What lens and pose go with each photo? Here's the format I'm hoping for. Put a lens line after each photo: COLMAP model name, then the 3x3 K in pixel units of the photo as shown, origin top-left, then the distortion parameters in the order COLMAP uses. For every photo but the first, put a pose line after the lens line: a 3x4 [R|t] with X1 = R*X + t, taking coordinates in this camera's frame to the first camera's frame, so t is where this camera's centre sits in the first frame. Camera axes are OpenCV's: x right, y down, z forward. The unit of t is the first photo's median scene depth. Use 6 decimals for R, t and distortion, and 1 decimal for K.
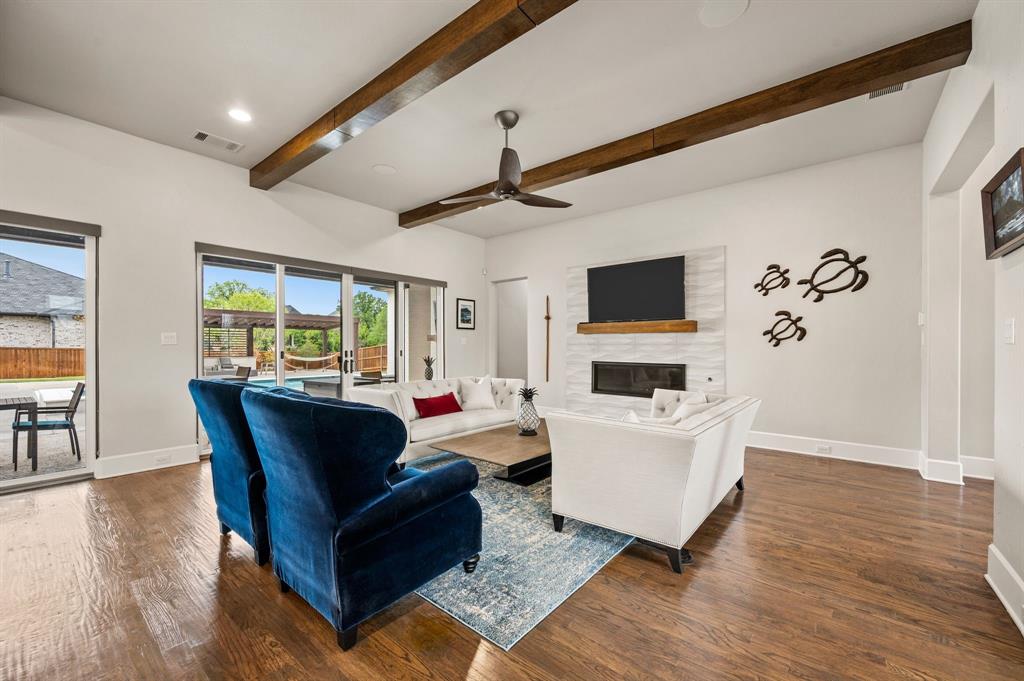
lens RADIAL K [[411.3, 0, 513.8], [0, 411.3, 341.8], [0, 0, 1]] dist [0.001981, -0.001067]
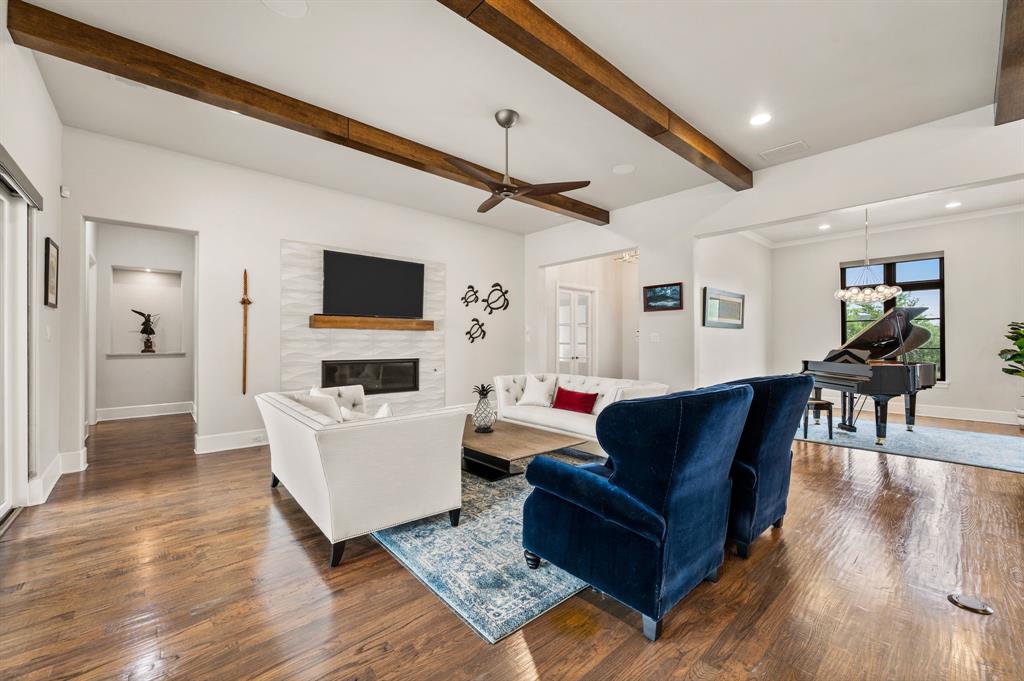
lens RADIAL K [[411.3, 0, 518.1], [0, 411.3, 342.6], [0, 0, 1]] dist [0.001981, -0.001067]
pose [[0.146060, -0.002763, 0.989272, -0.715056], [-0.011351, 0.999926, 0.004468, 0.002547], [-0.989211, -0.011882, 0.146018, 0.591001]]
